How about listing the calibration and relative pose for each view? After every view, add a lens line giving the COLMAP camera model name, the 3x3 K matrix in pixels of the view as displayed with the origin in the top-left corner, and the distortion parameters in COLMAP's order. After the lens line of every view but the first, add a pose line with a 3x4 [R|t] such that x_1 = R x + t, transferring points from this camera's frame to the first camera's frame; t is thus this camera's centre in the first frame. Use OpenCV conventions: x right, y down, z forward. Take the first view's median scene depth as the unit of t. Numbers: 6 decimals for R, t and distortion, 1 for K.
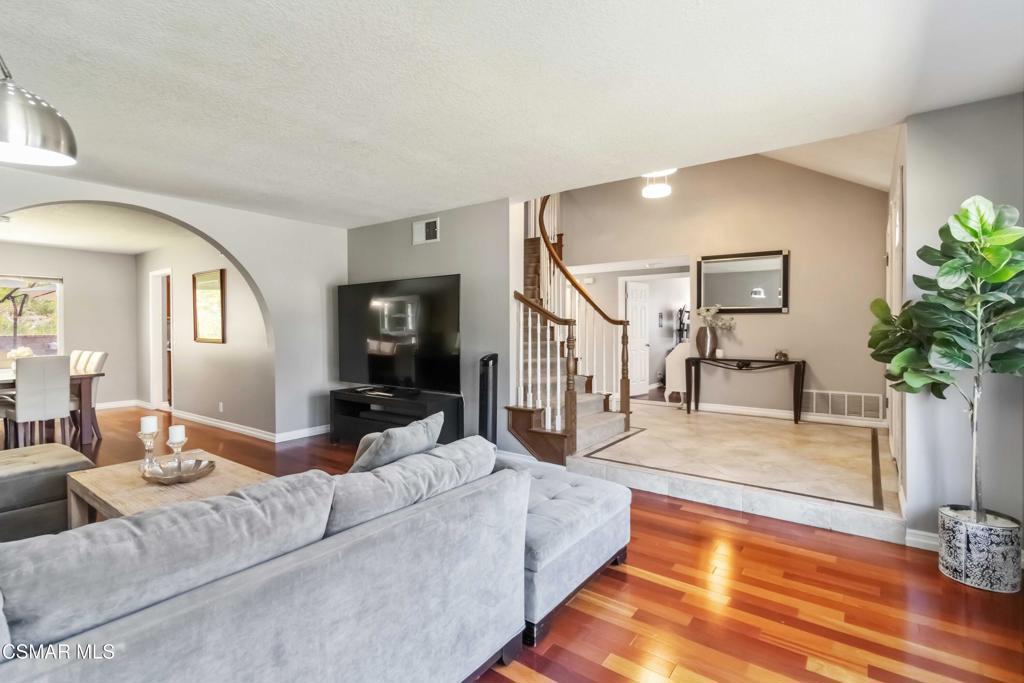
lens RADIAL K [[475.8, 0, 515.8], [0, 475.8, 331.9], [0, 0, 1]] dist [0.000062, 0.000790]
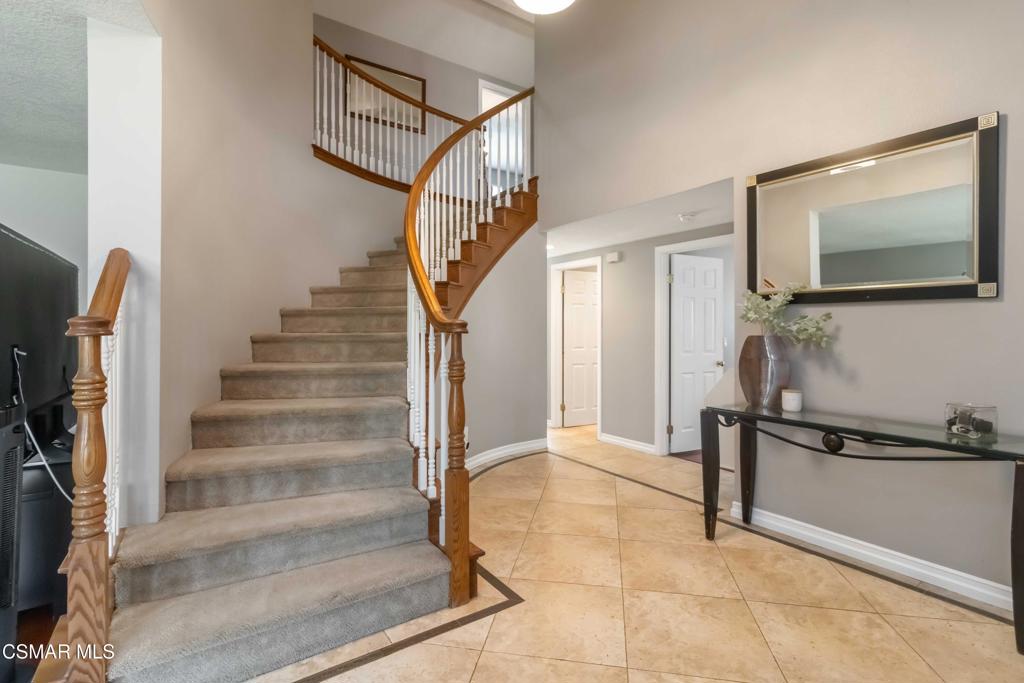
lens RADIAL K [[475.8, 0, 525.8], [0, 475.8, 326.4], [0, 0, 1]] dist [0.000062, 0.000790]
pose [[0.942822, -0.001748, -0.333293, 0.347897], [-0.003744, 0.999868, -0.015836, -0.012009], [0.333277, 0.016179, 0.942690, 0.538150]]
